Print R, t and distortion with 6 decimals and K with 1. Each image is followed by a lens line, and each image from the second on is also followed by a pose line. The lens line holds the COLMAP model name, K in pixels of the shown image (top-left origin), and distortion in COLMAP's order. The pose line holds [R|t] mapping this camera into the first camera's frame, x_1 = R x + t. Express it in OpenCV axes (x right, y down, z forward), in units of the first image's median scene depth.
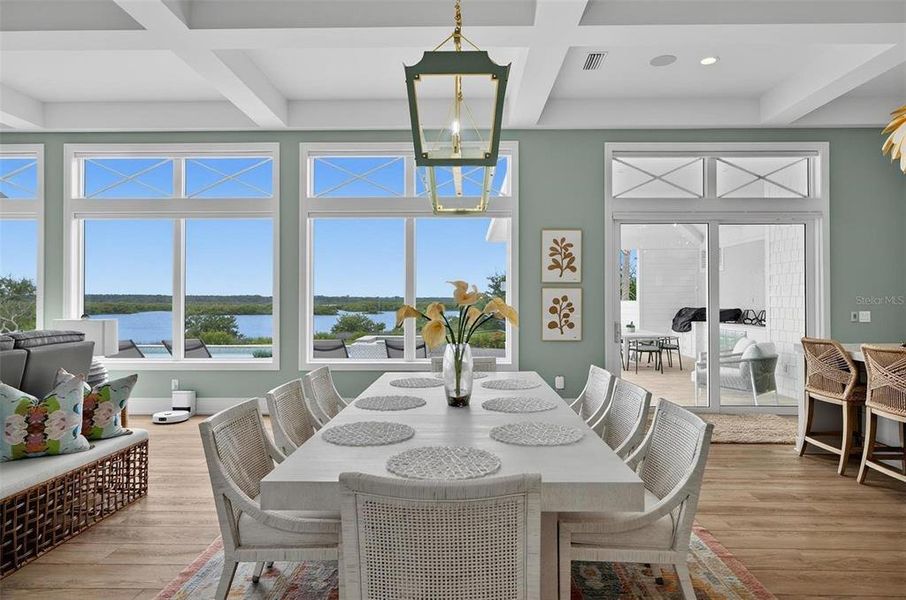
lens RADIAL K [[551.8, 0, 459.8], [0, 551.8, 302.7], [0, 0, 1]] dist [-0.000814, -0.002913]
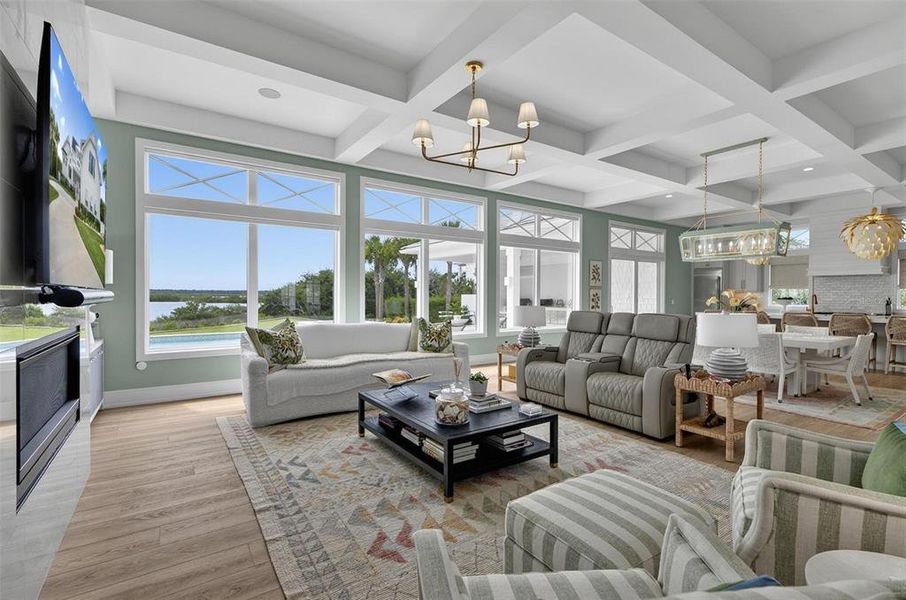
lens RADIAL K [[414.4, 0, 475.2], [0, 414.4, 301.9], [0, 0, 1]] dist [-0.004021, 0.000051]
pose [[0.811291, -0.004979, 0.584622, -1.075197], [-0.008364, 0.999763, 0.020121, -0.006077], [-0.584583, -0.021214, 0.811056, 0.015256]]
